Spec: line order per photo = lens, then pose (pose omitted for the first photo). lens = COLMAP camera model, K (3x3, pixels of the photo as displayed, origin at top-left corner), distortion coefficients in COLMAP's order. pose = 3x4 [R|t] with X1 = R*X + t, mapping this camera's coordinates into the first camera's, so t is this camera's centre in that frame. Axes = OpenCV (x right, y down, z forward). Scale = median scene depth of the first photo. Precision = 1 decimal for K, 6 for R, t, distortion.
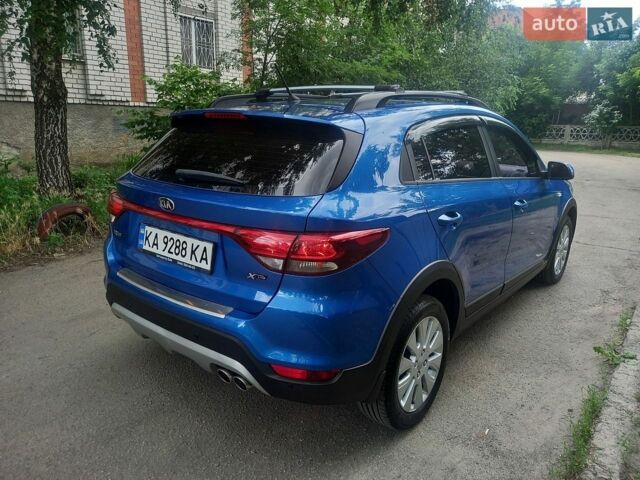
lens RADIAL K [[485.4, 0, 320.0], [0, 485.4, 240.0], [0, 0, 1]] dist [0.011905, -0.012006]
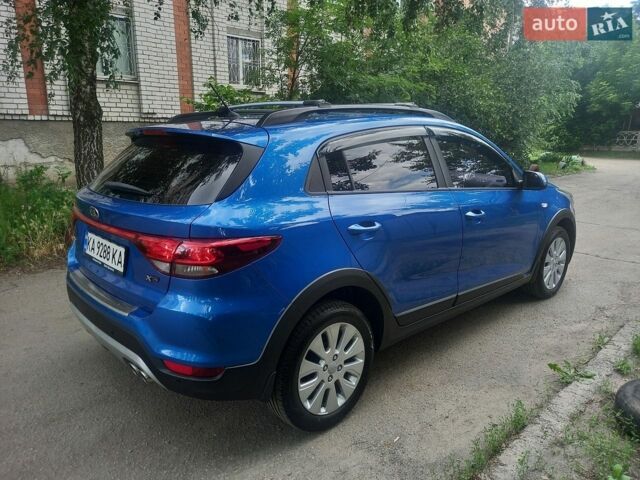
lens RADIAL K [[485.4, 0, 320.0], [0, 485.4, 240.0], [0, 0, 1]] dist [0.011905, -0.012006]
pose [[0.989475, 0.011675, -0.144235, 0.296721], [-0.014975, 0.999650, -0.021817, 0.004506], [0.143930, 0.023748, 0.989303, -0.025808]]
